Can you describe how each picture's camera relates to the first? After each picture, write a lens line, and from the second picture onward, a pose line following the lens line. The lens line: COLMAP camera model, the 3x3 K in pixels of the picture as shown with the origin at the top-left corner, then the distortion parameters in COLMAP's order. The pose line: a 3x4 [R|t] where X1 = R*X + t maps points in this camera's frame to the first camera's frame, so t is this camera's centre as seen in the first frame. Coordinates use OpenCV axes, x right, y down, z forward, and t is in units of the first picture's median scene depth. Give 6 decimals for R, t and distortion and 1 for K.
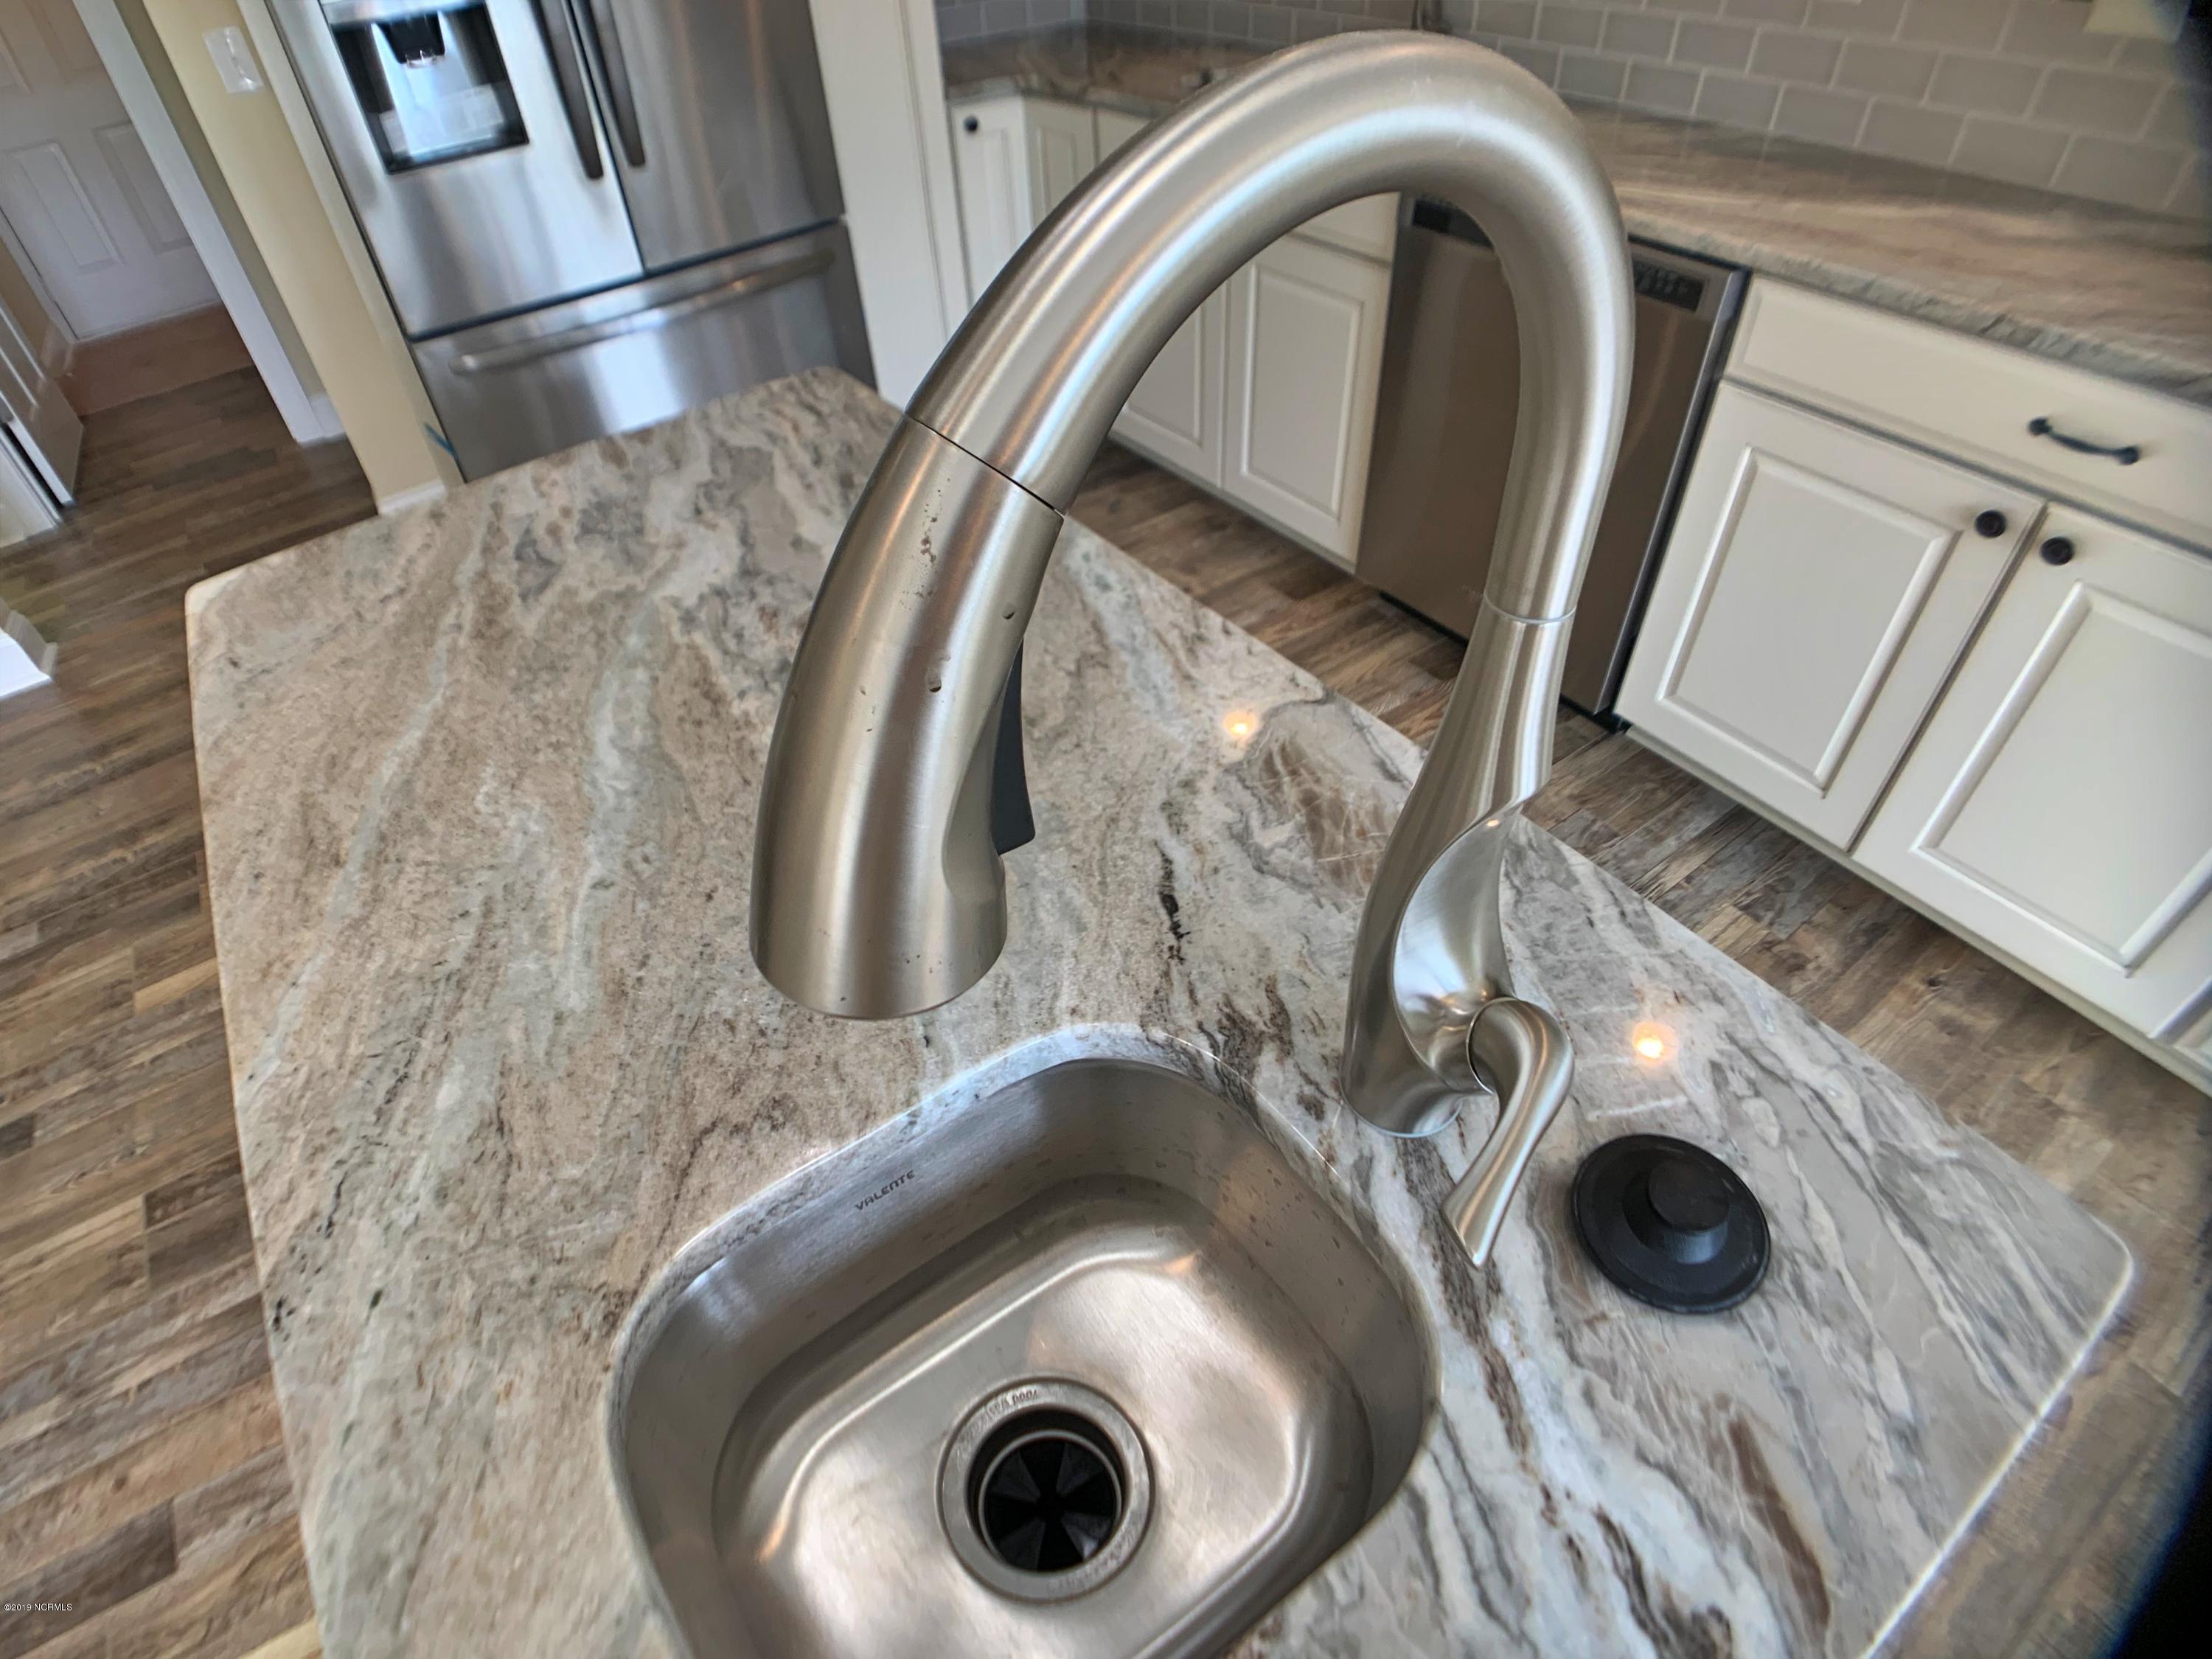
lens RADIAL K [[1097.4, 0, 1106.0], [0, 1097.4, 829.5], [0, 0, 1]] dist [-0.066421, 0.001031]
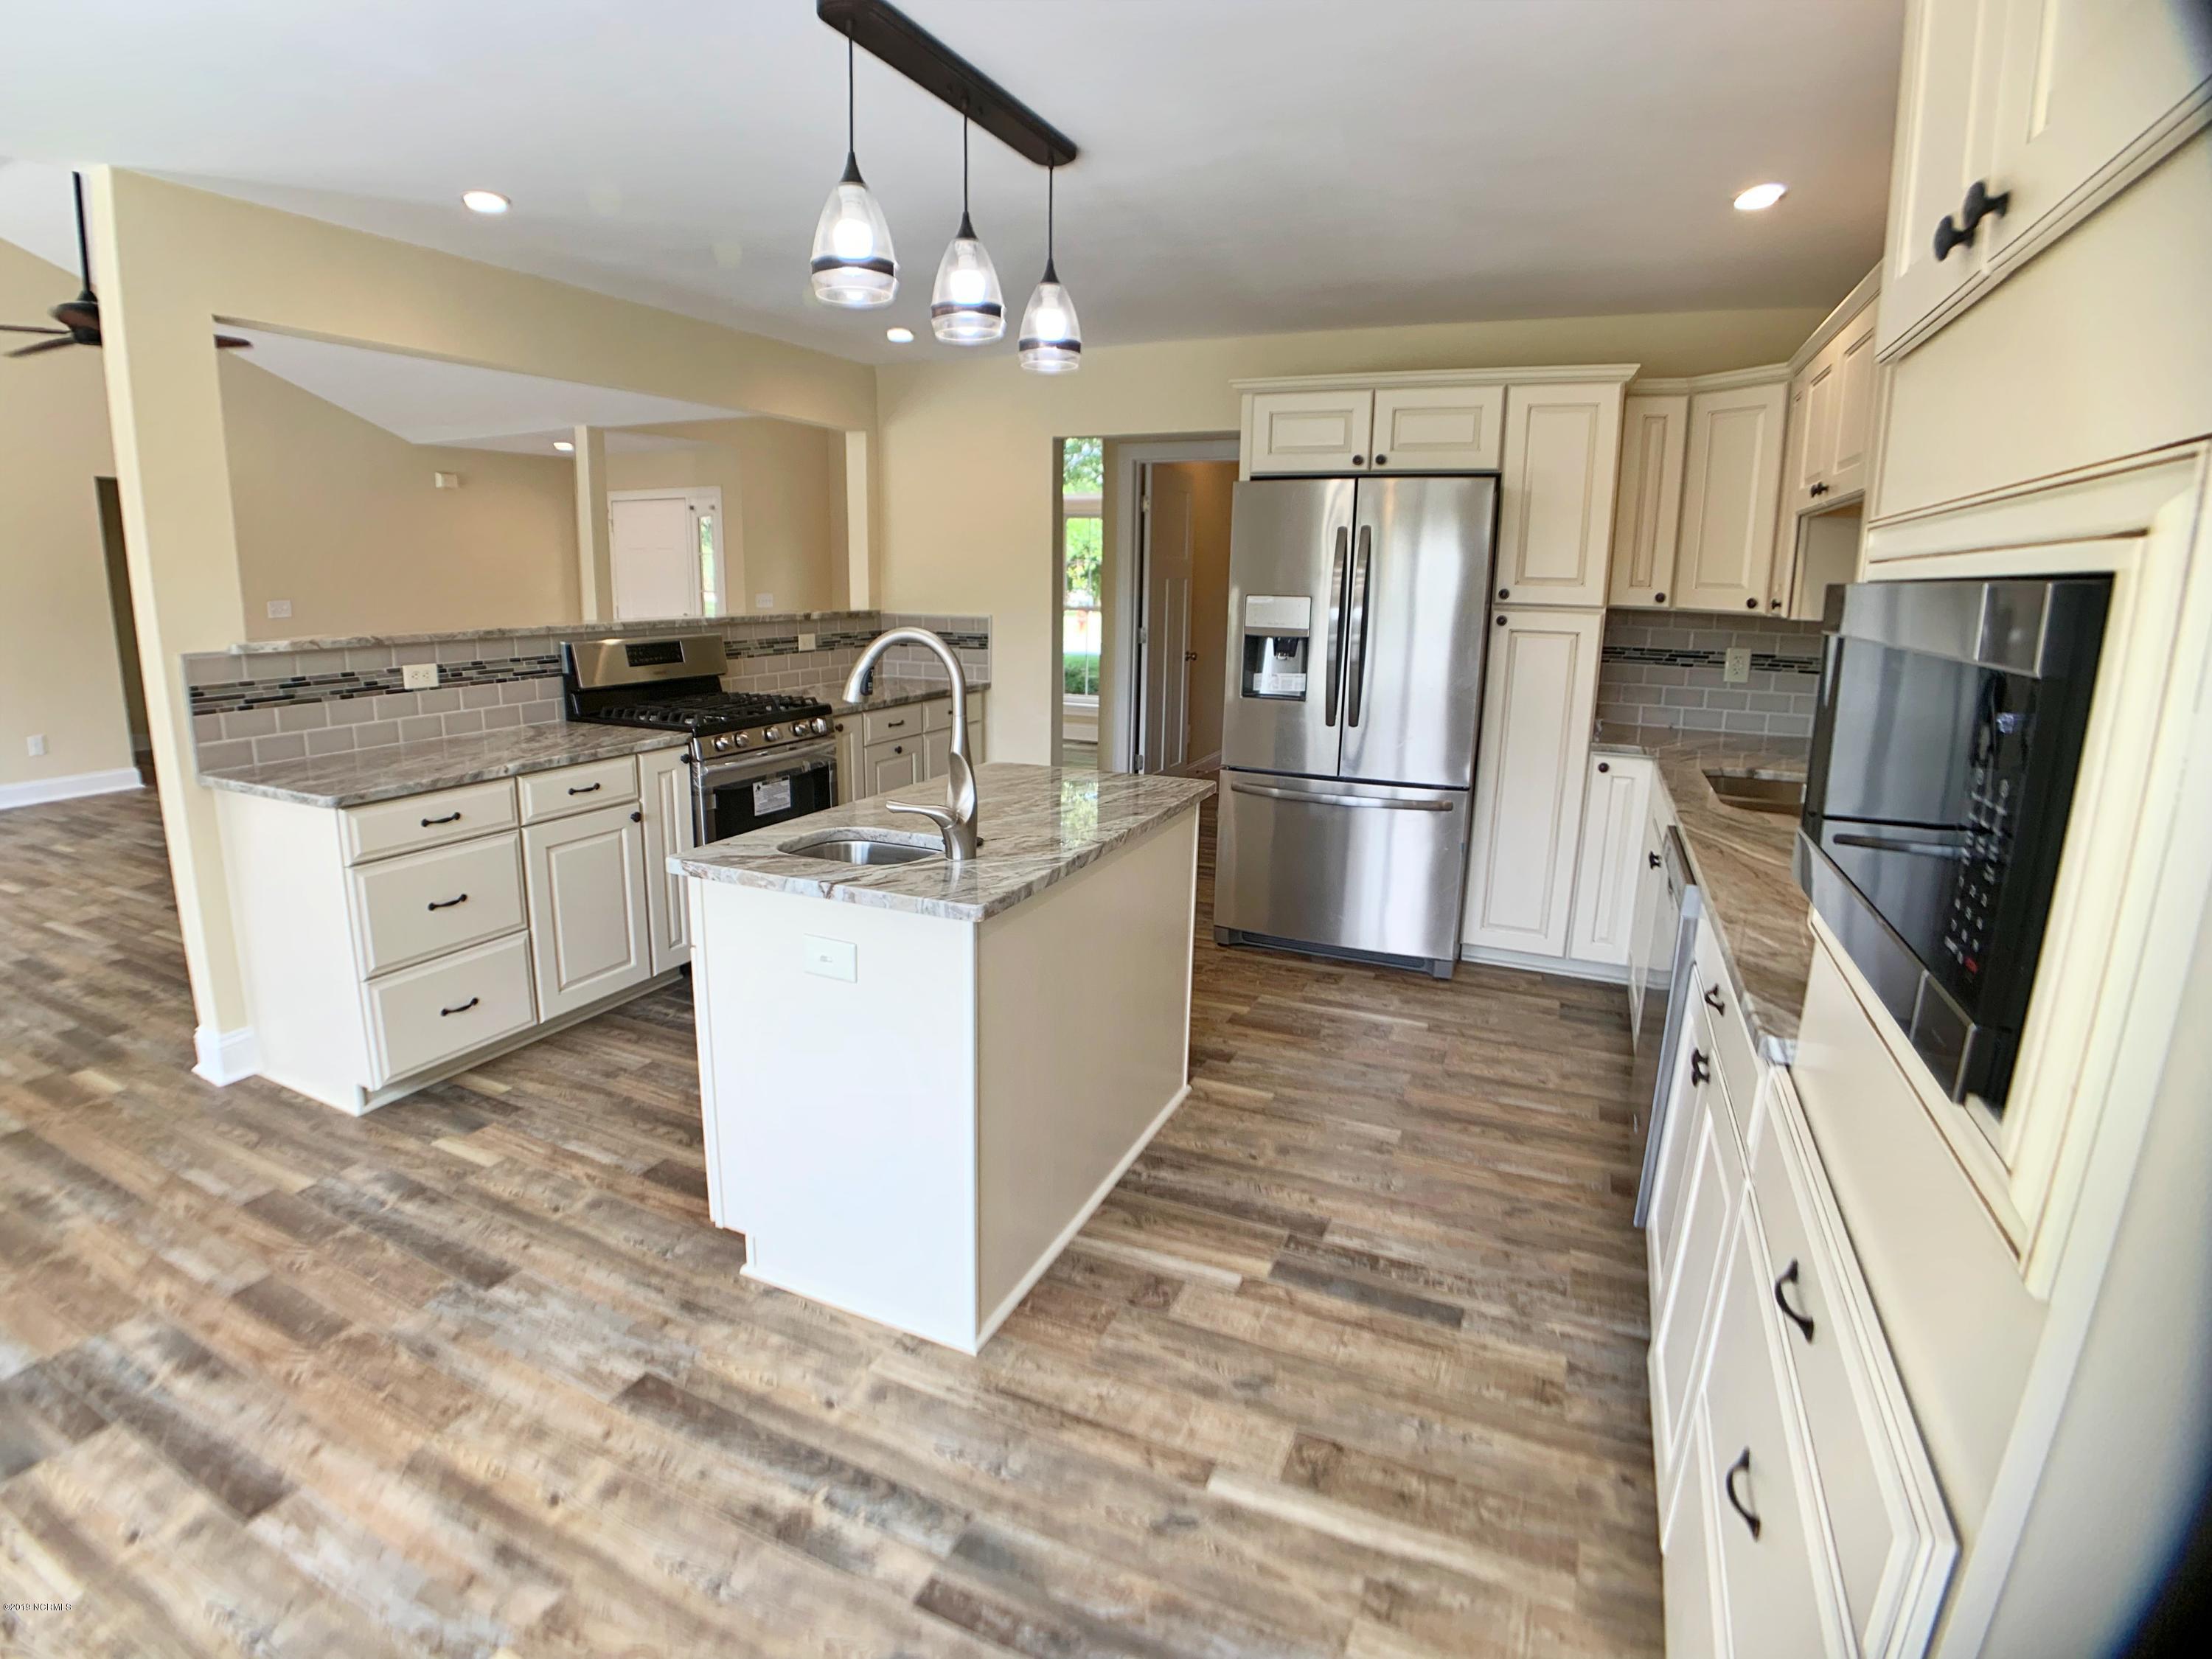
lens RADIAL K [[1097.4, 0, 1106.0], [0, 1097.4, 829.5], [0, 0, 1]] dist [-0.066421, 0.001031]
pose [[0.524558, 0.260025, -0.810695, 1.108484], [-0.632548, 0.756372, -0.166687, 0.144920], [0.569844, 0.600240, 0.561239, -0.288888]]
